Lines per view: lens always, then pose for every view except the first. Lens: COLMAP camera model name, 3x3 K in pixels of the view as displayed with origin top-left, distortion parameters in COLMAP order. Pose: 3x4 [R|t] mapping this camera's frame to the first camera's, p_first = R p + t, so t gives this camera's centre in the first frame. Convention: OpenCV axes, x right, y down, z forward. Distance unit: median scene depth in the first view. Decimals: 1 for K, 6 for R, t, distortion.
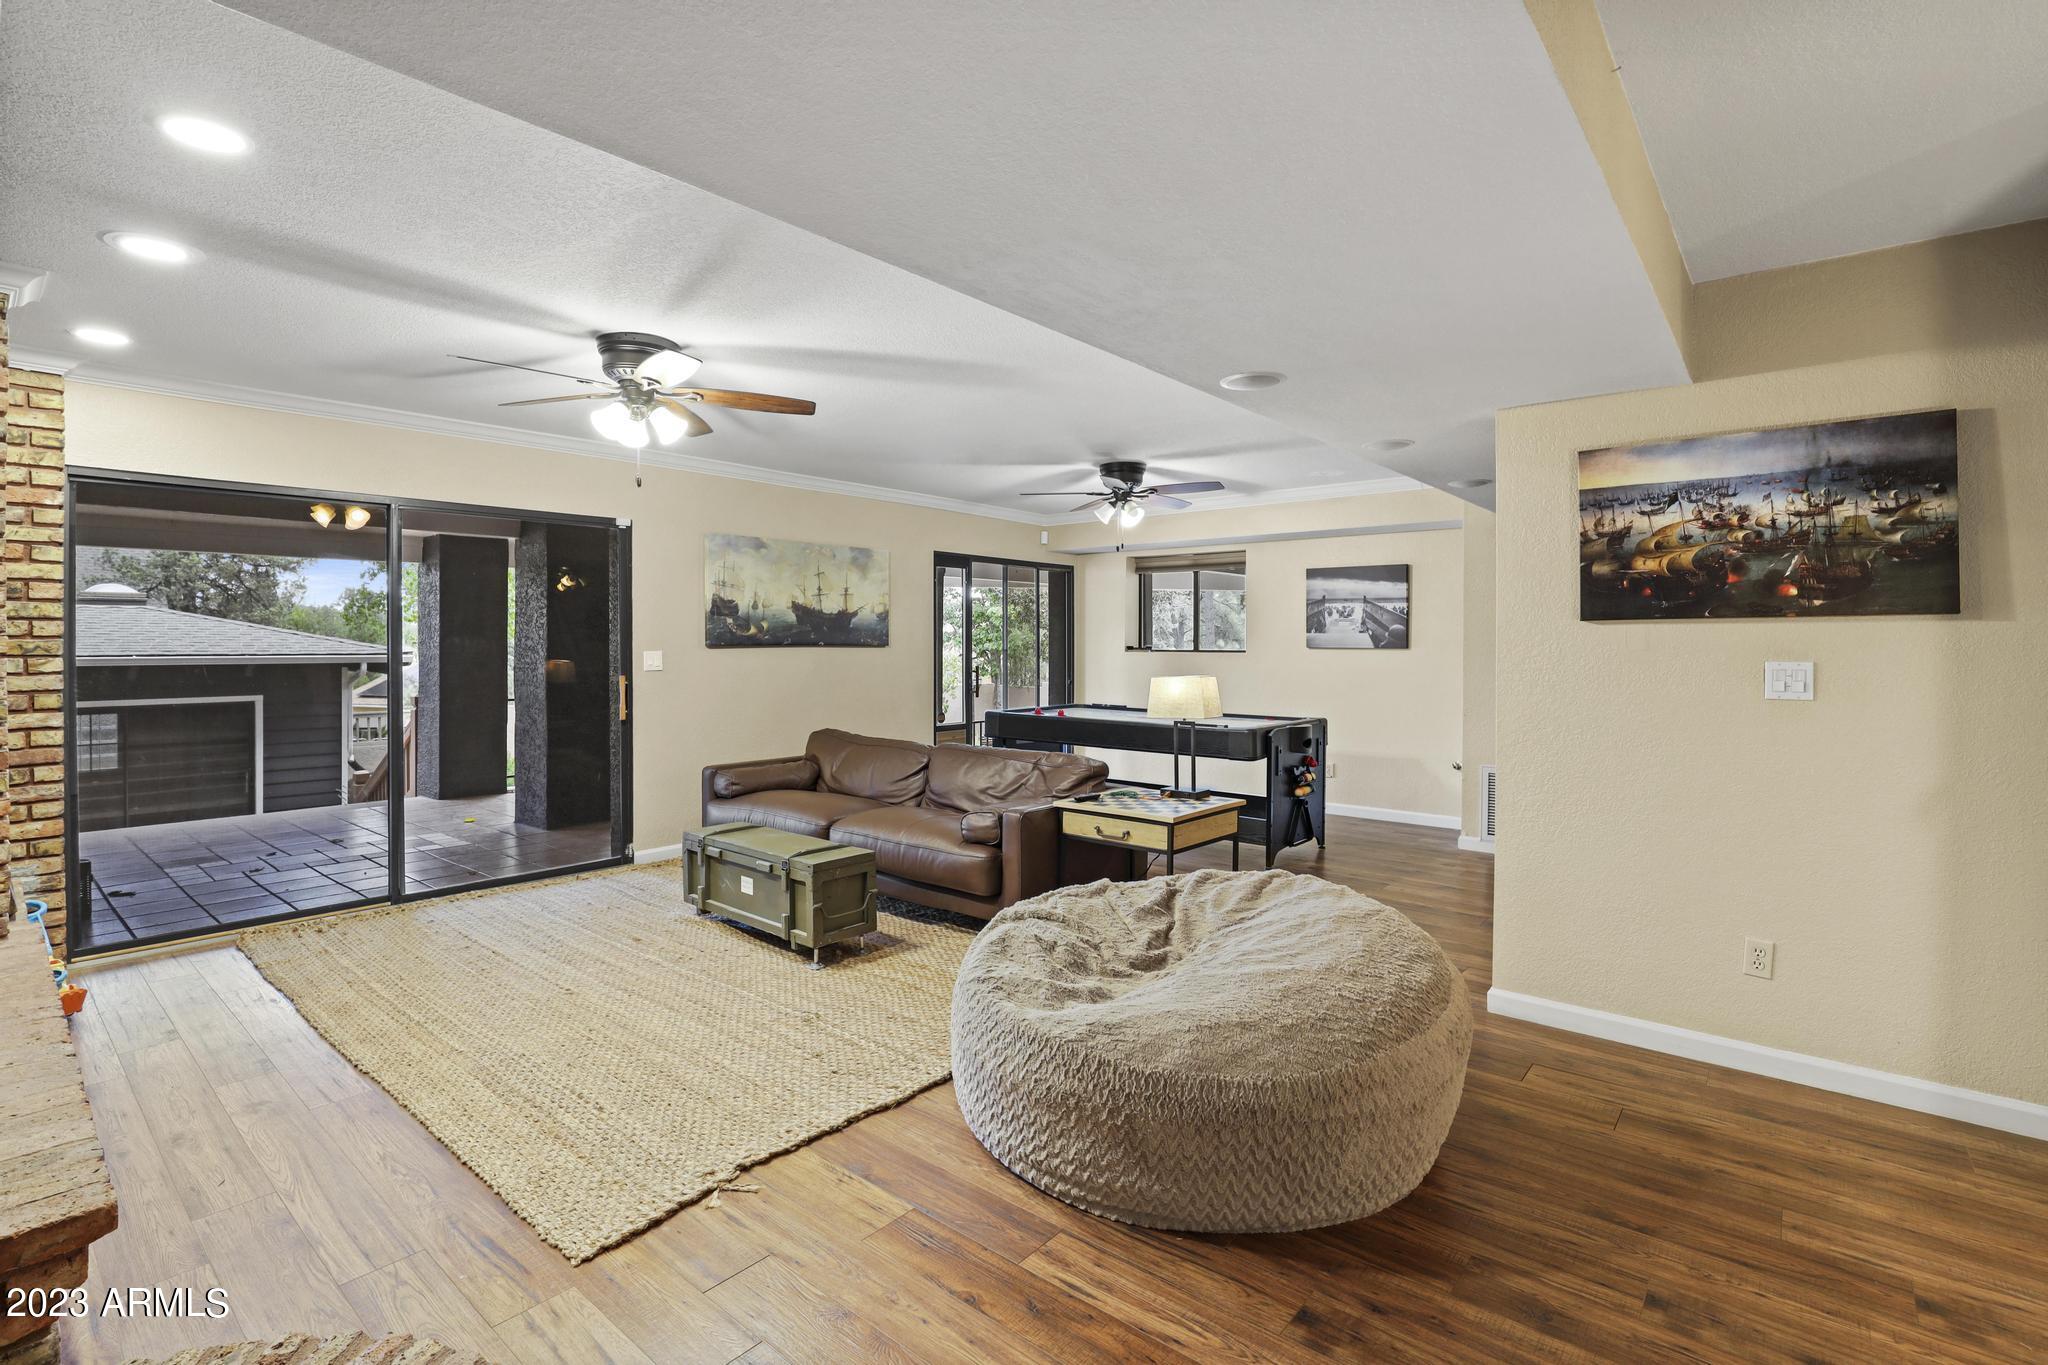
lens RADIAL K [[933.4, 0, 1013.0], [0, 933.4, 662.8], [0, 0, 1]] dist [-0.027418, 0.000529]
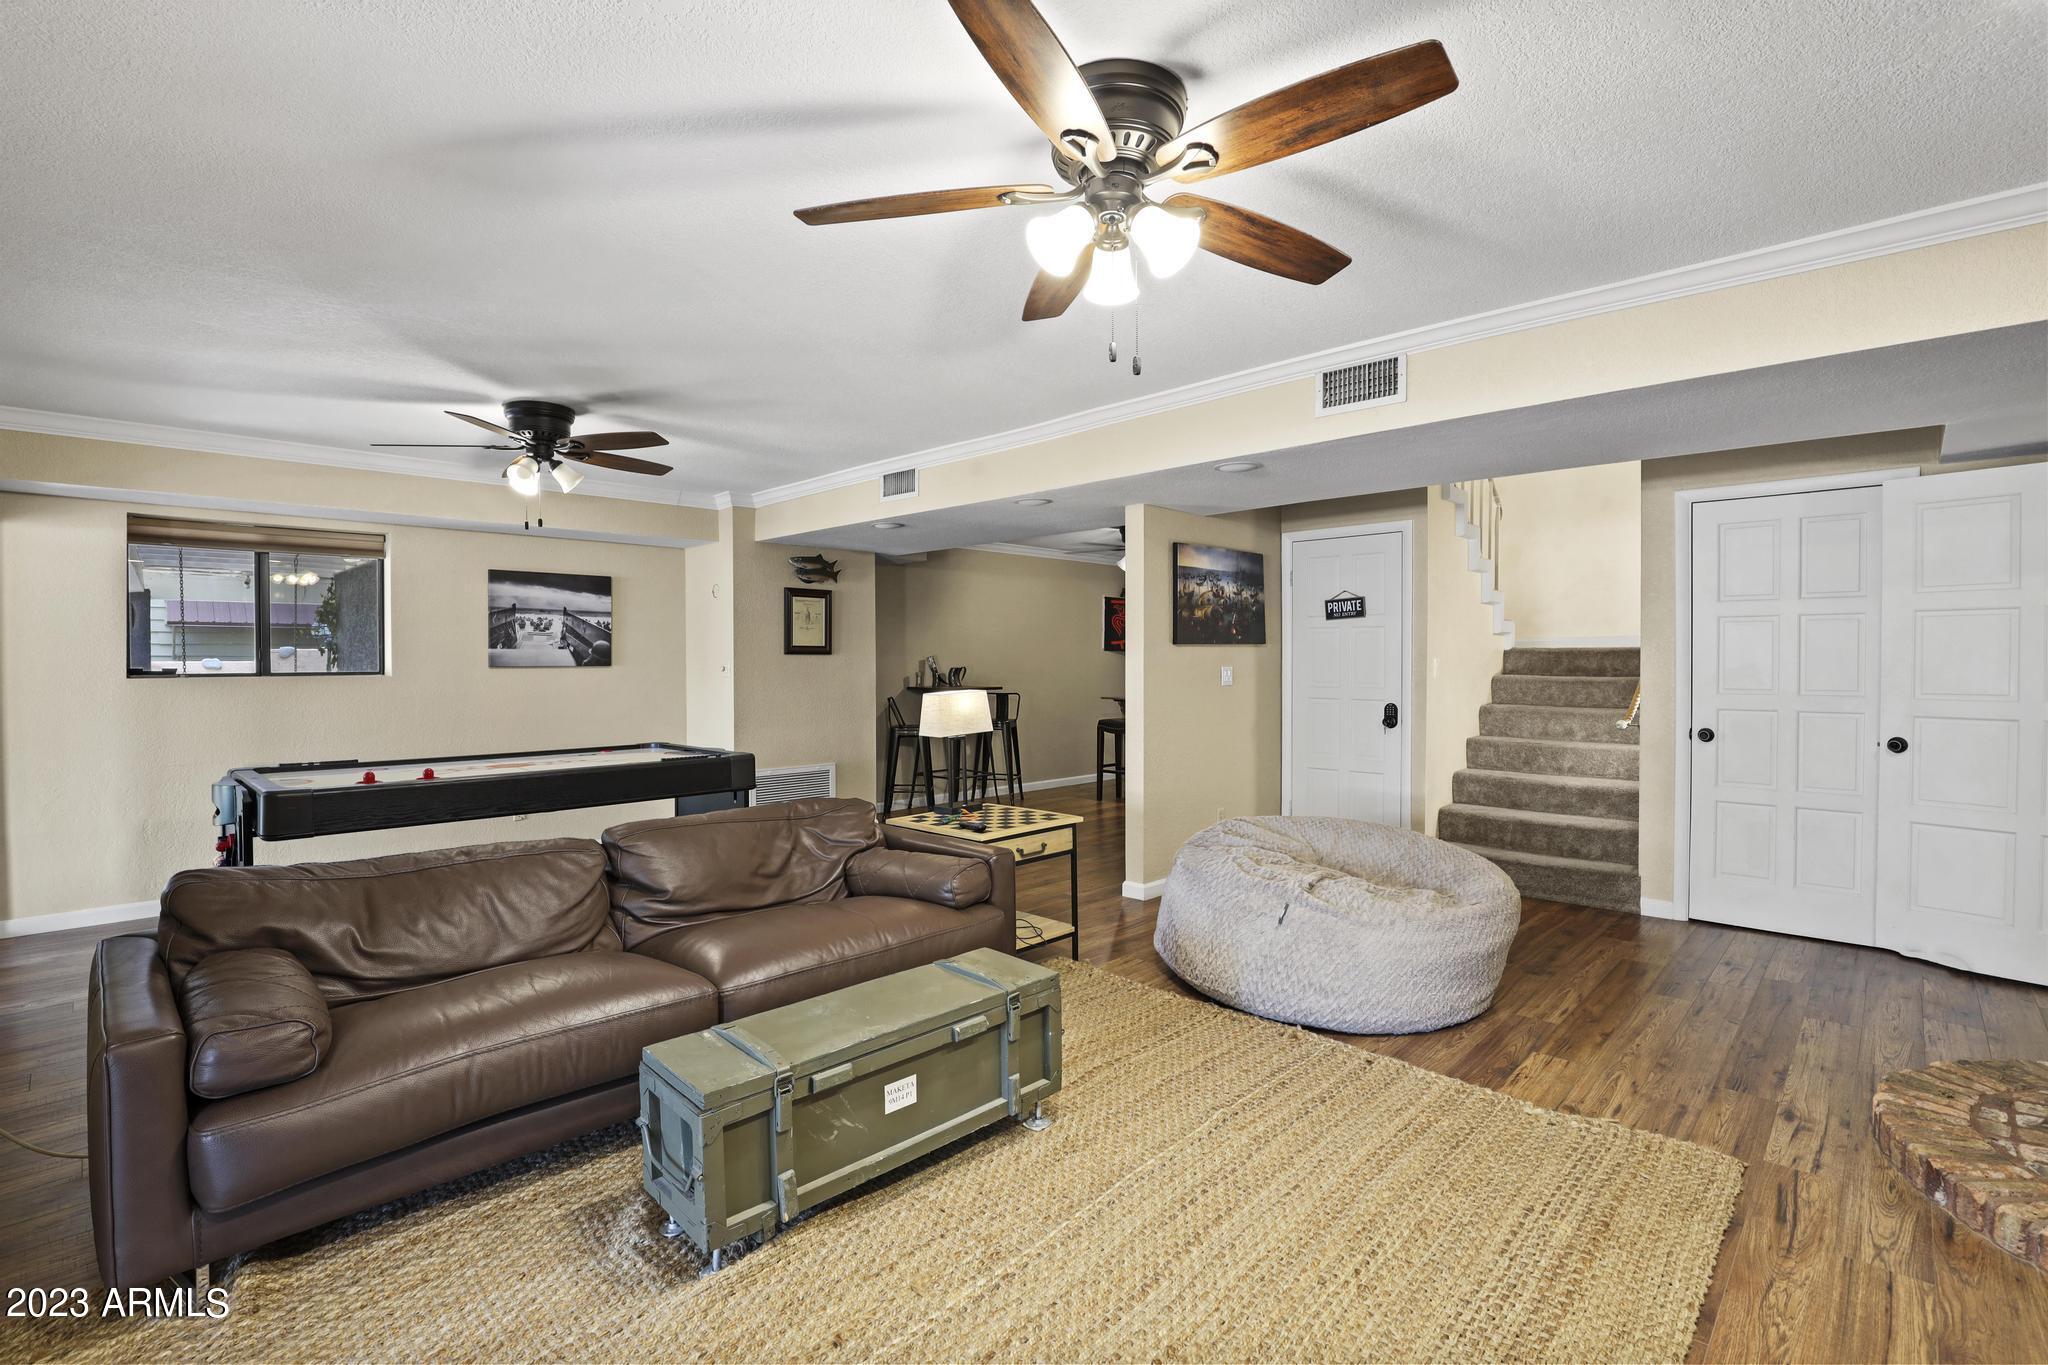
lens RADIAL K [[933.4, 0, 1008.2], [0, 933.4, 687.9], [0, 0, 1]] dist [-0.027418, 0.000529]
pose [[0.077304, -0.030694, 0.996535, -0.851293], [0.025768, 0.999254, 0.028779, -0.017394], [-0.996675, 0.023454, 0.078037, 0.915613]]
